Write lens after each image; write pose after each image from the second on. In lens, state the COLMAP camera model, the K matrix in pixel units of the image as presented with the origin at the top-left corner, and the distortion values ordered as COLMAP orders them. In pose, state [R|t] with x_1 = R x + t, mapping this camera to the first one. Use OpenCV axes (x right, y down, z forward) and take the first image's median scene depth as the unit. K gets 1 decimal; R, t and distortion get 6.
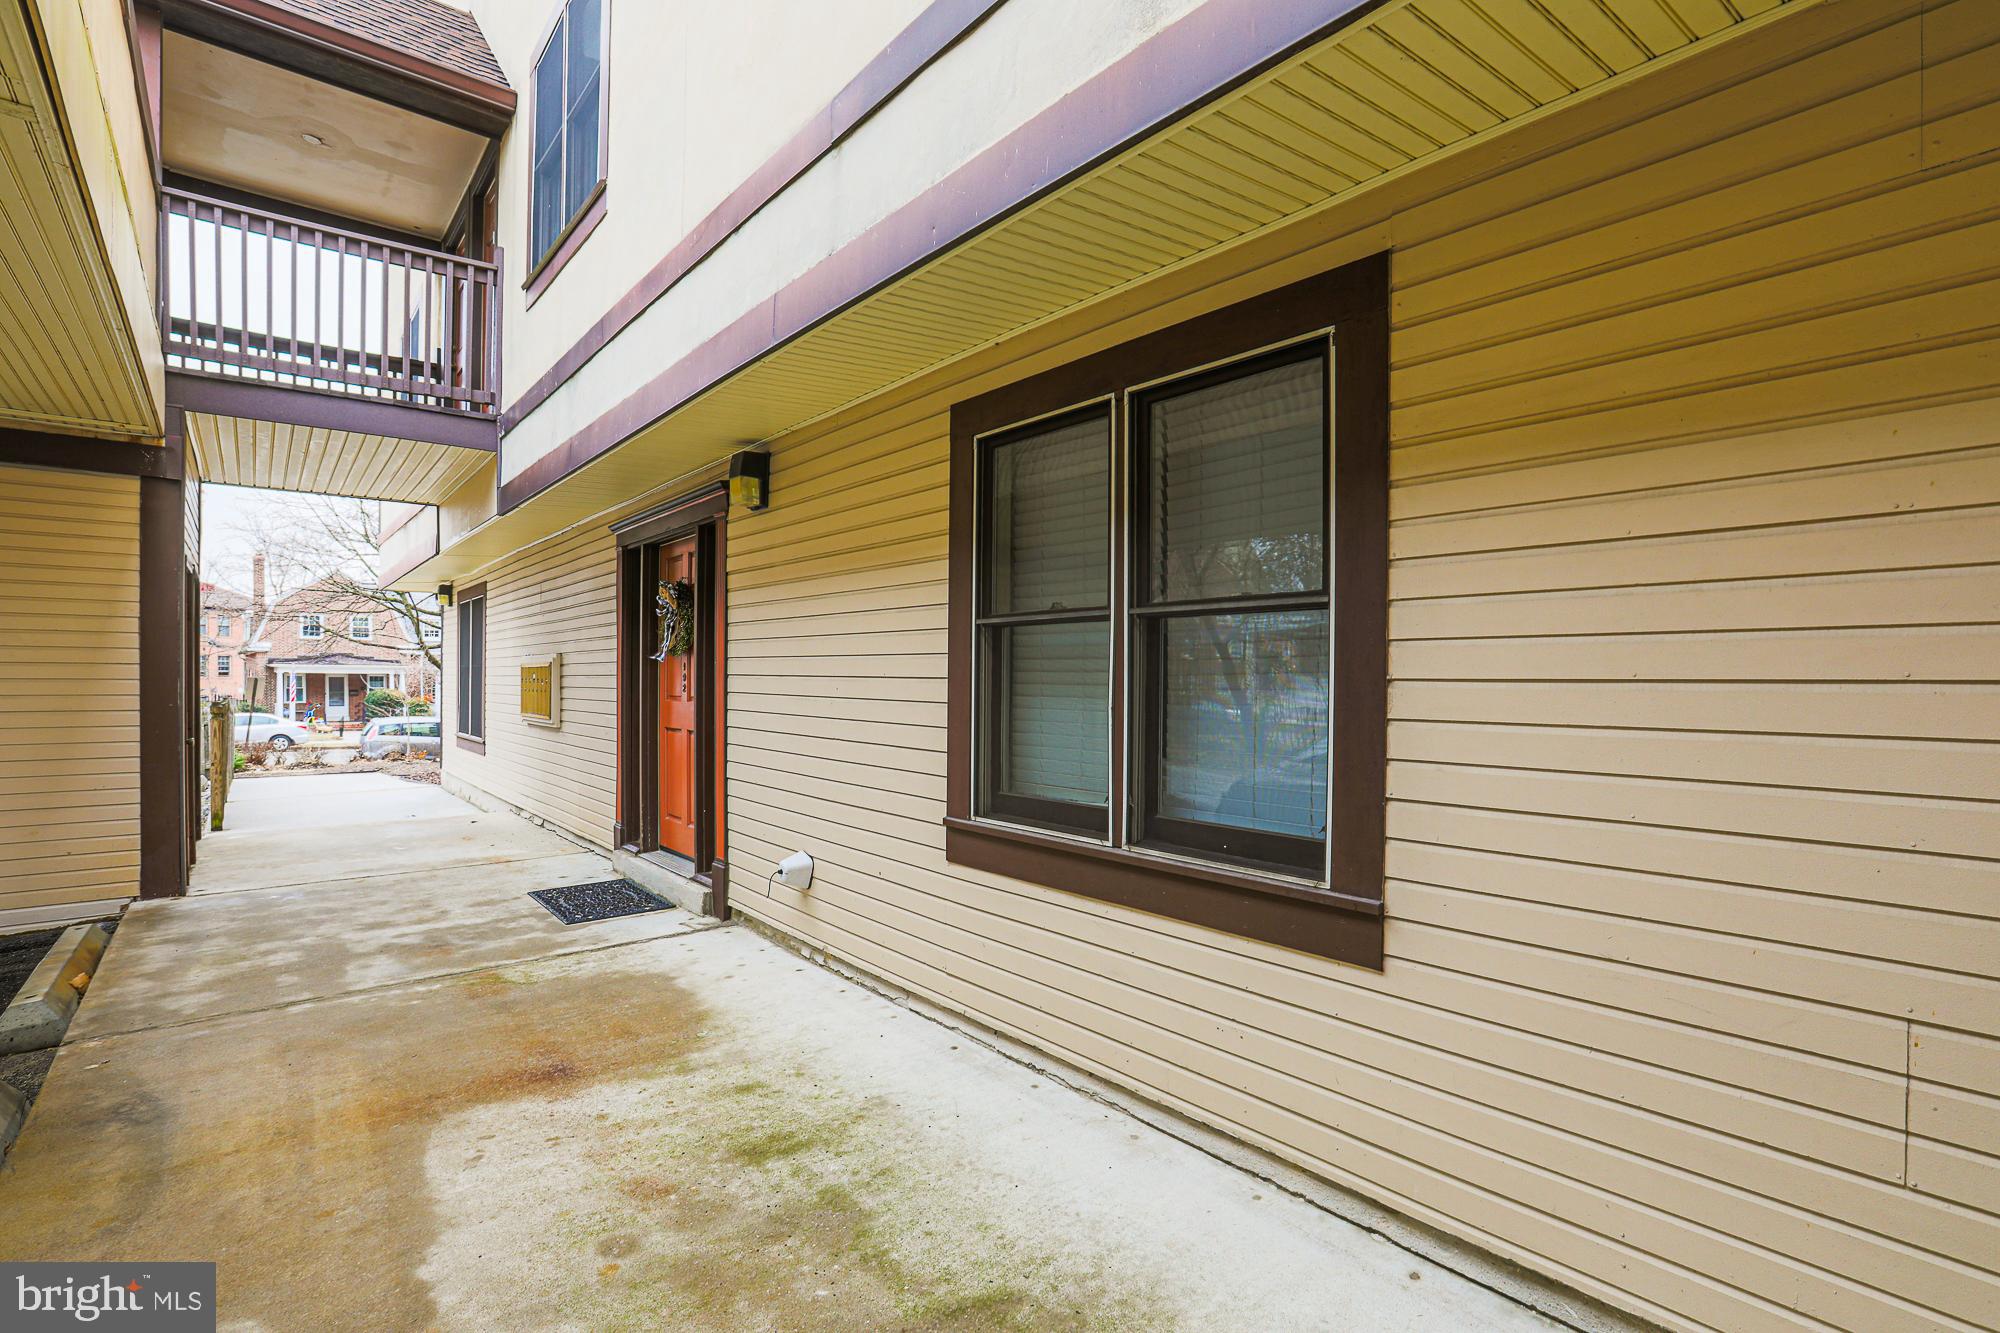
lens RADIAL K [[967.6, 0, 1013.9], [0, 967.6, 681.8], [0, 0, 1]] dist [-0.064570, 0.025993]
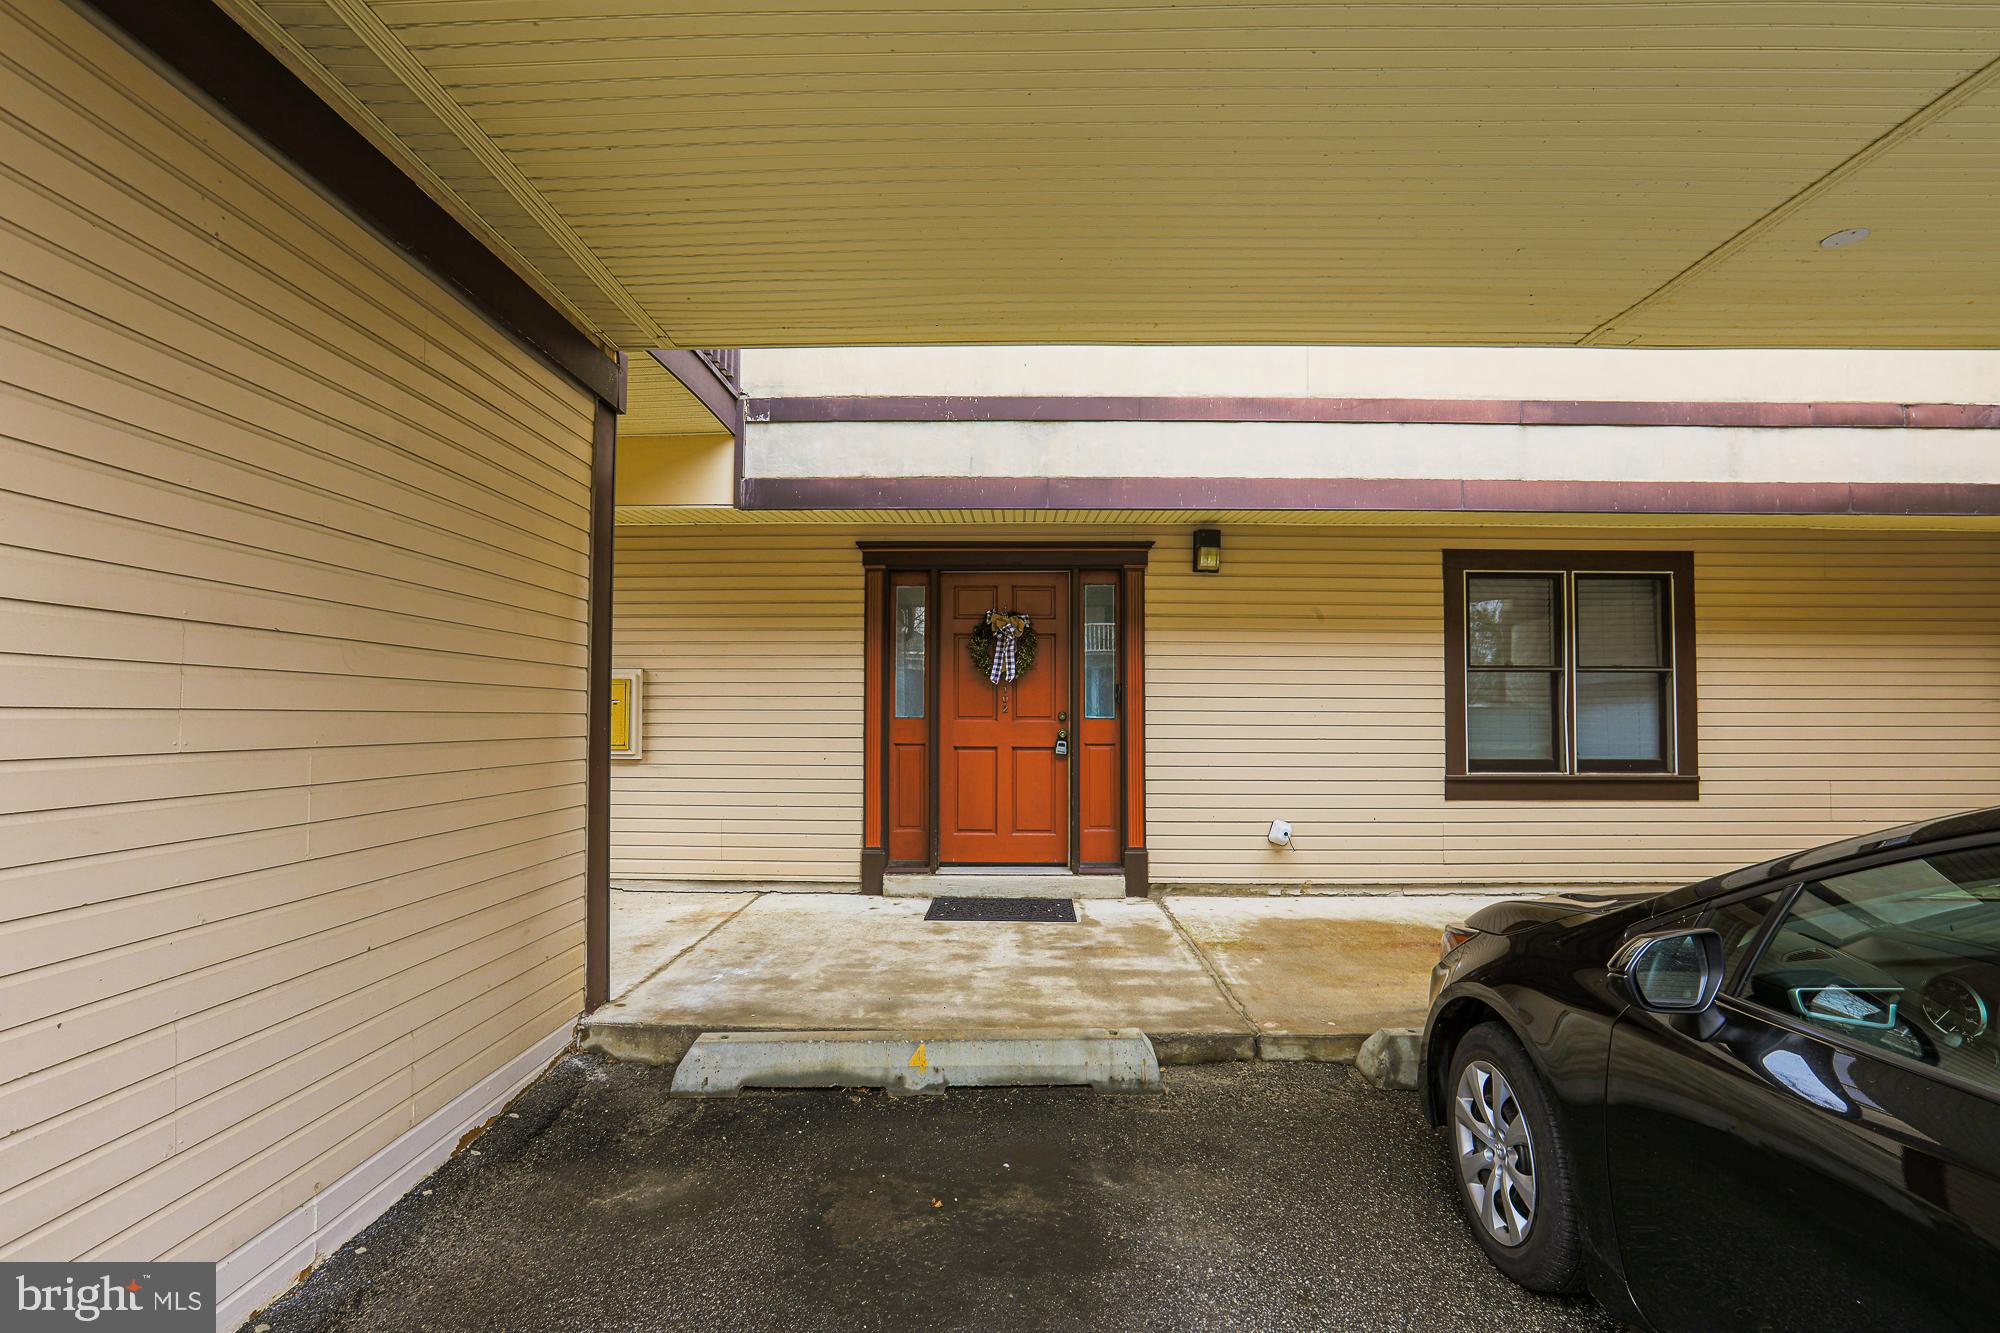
lens RADIAL K [[1040.1, 0, 914.4], [0, 1040.1, 670.6], [0, 0, 1]] dist [-0.041545, 0.000875]
pose [[0.641966, 0.030674, 0.766119, -1.891759], [0.003130, 0.999086, -0.042625, 0.019635], [-0.766727, 0.029762, 0.641283, 0.454007]]
